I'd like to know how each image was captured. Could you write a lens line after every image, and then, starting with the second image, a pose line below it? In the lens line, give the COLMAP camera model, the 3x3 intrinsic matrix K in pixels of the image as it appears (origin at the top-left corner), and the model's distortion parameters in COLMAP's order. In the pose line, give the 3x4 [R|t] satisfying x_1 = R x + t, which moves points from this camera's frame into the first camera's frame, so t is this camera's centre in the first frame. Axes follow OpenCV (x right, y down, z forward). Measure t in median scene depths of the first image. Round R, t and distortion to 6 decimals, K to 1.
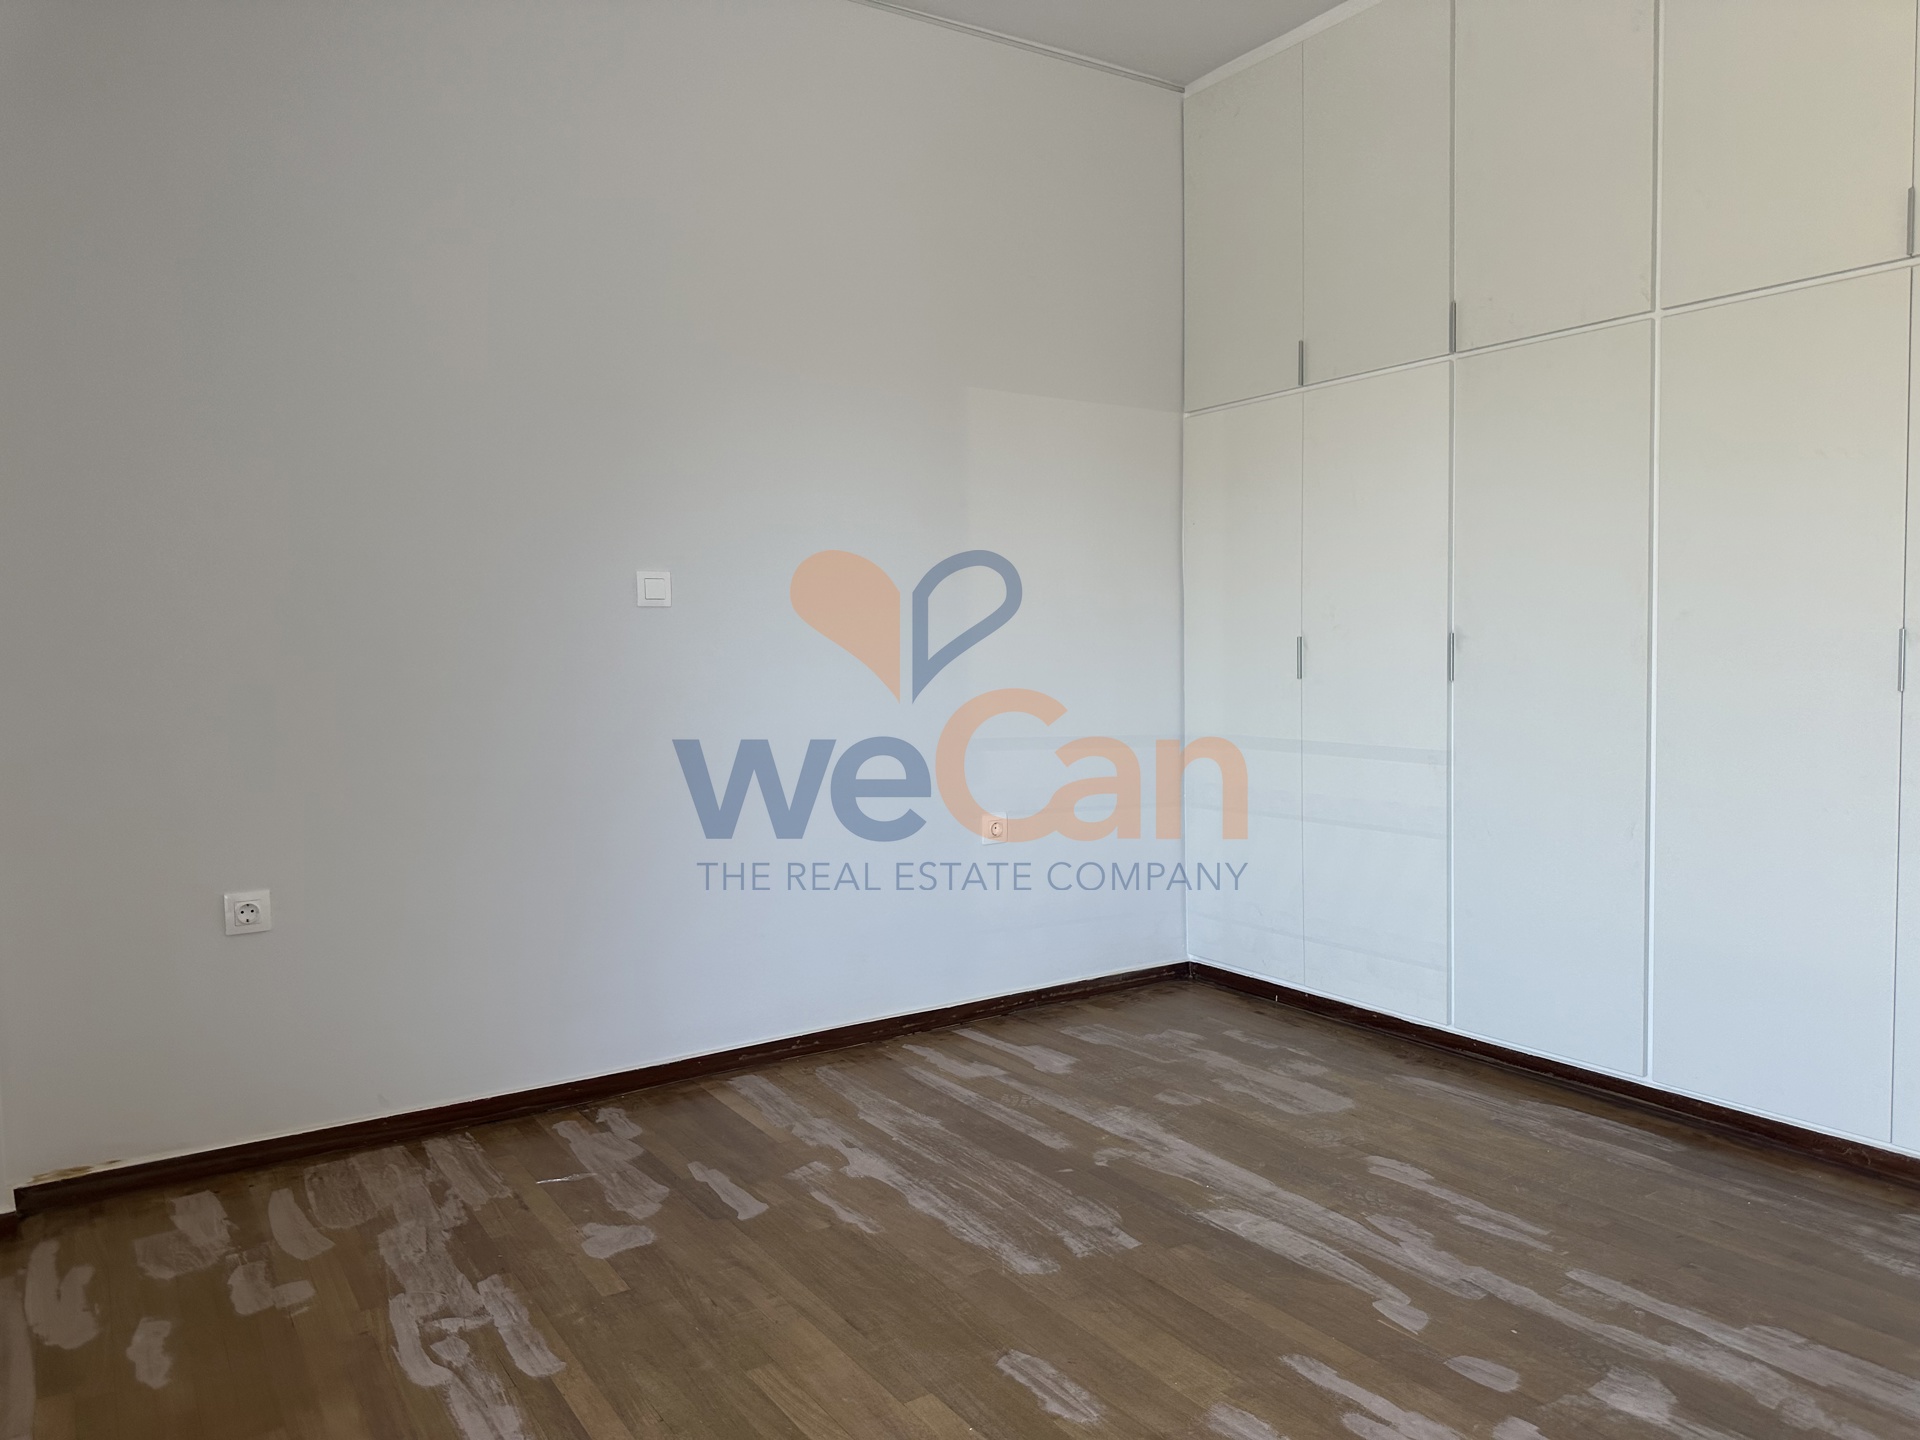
lens RADIAL K [[1351.3, 0, 958.0], [0, 1351.3, 719.8], [0, 0, 1]] dist [0.002241, -0.010063]
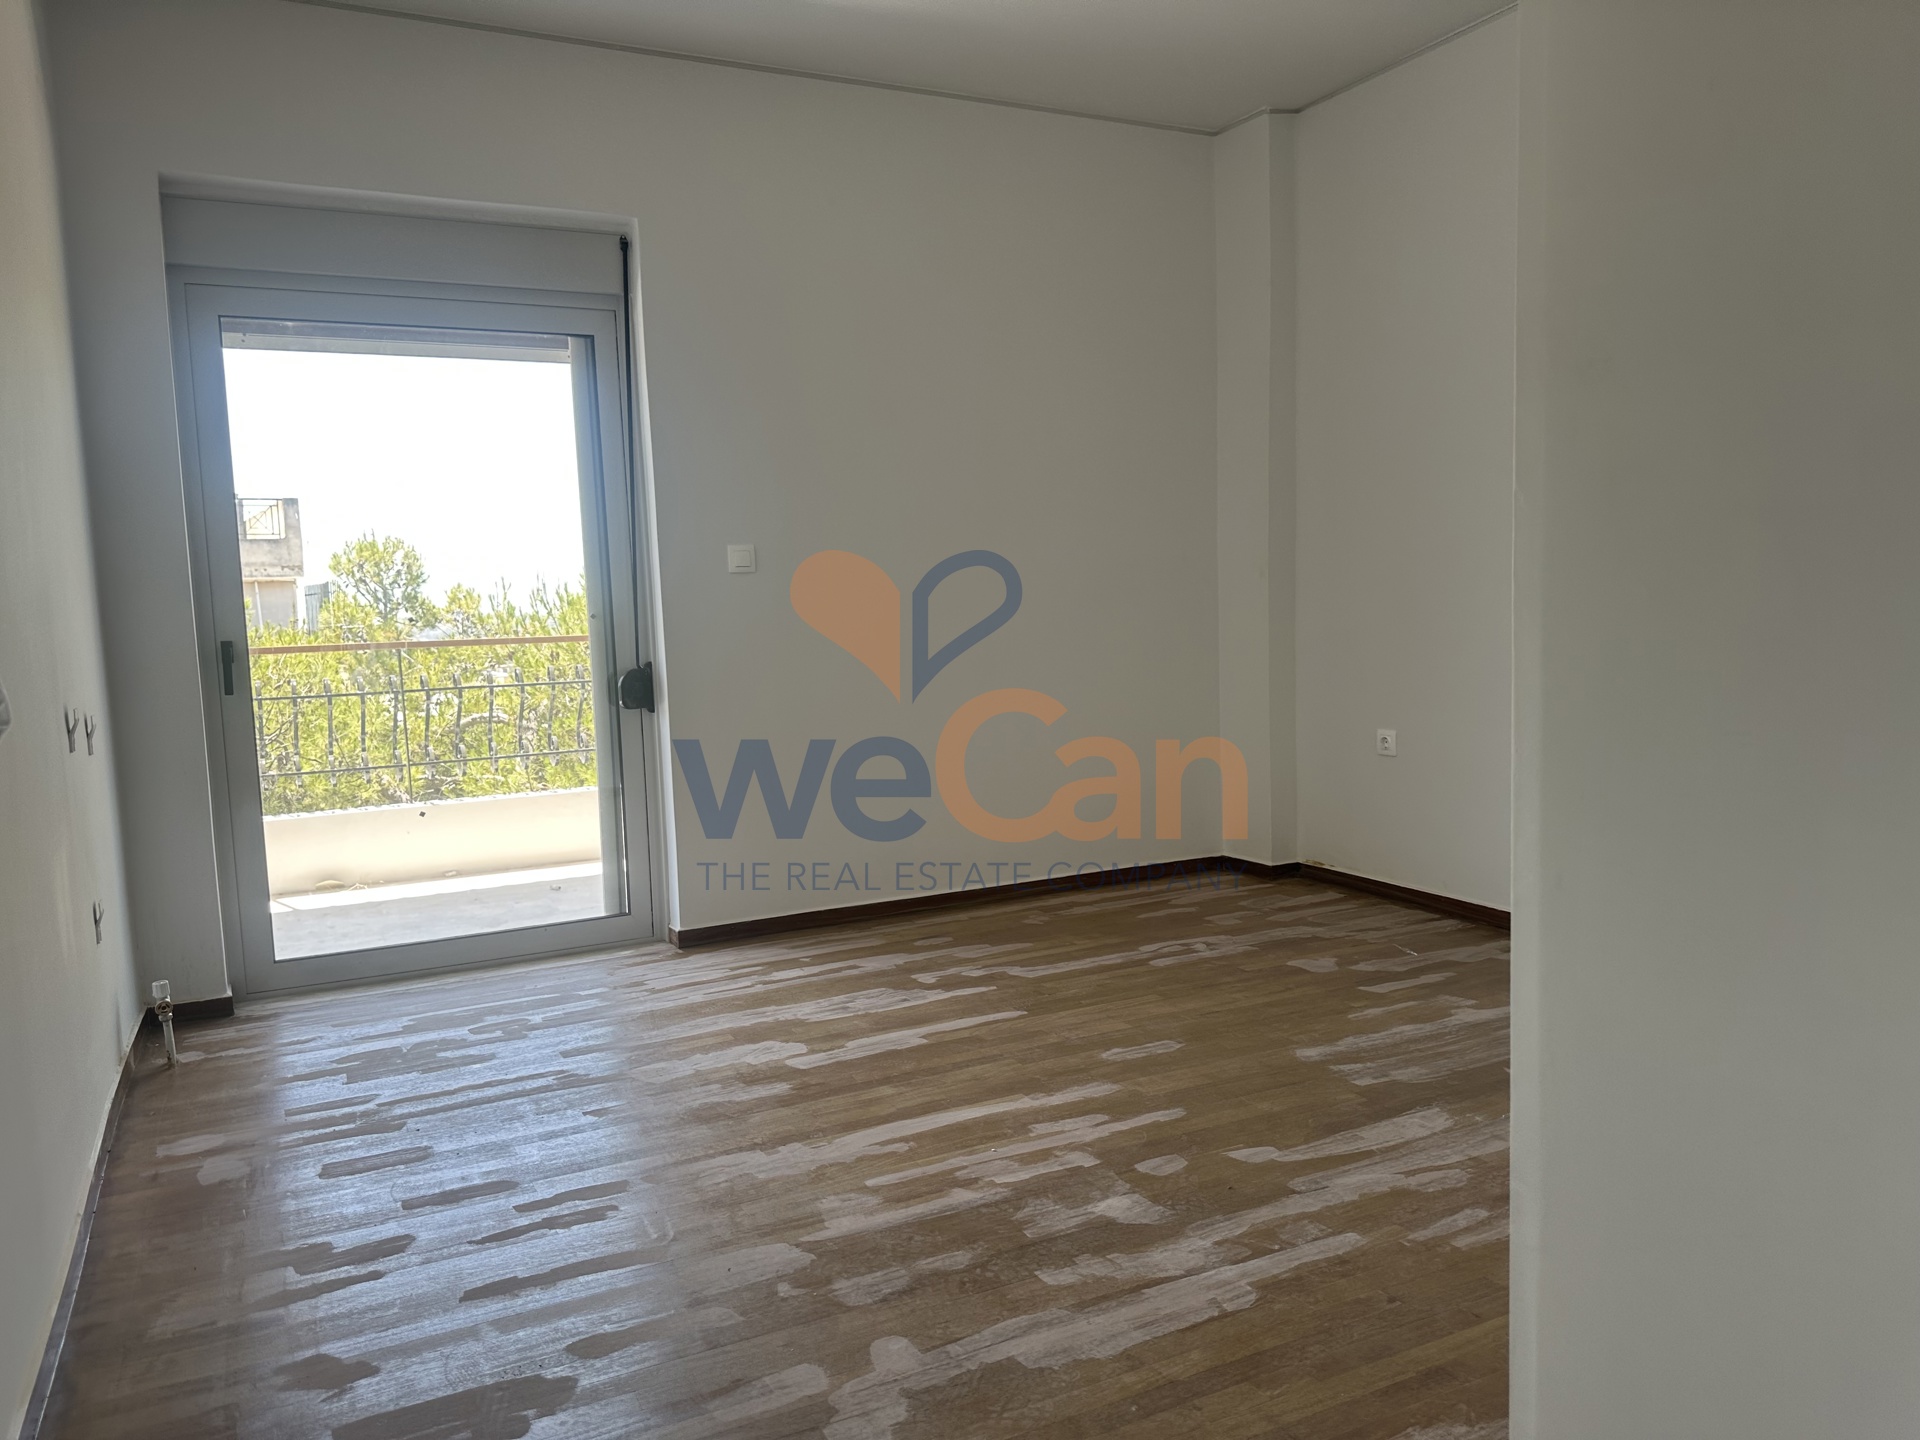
lens RADIAL K [[1328.8, 0, 974.7], [0, 1328.8, 719.7], [0, 0, 1]] dist [0.101197, -0.166364]
pose [[-0.075770, 0.112729, -0.990733, 1.279476], [-0.035230, 0.992666, 0.115643, -0.062875], [0.996503, 0.043665, -0.071243, 0.704442]]
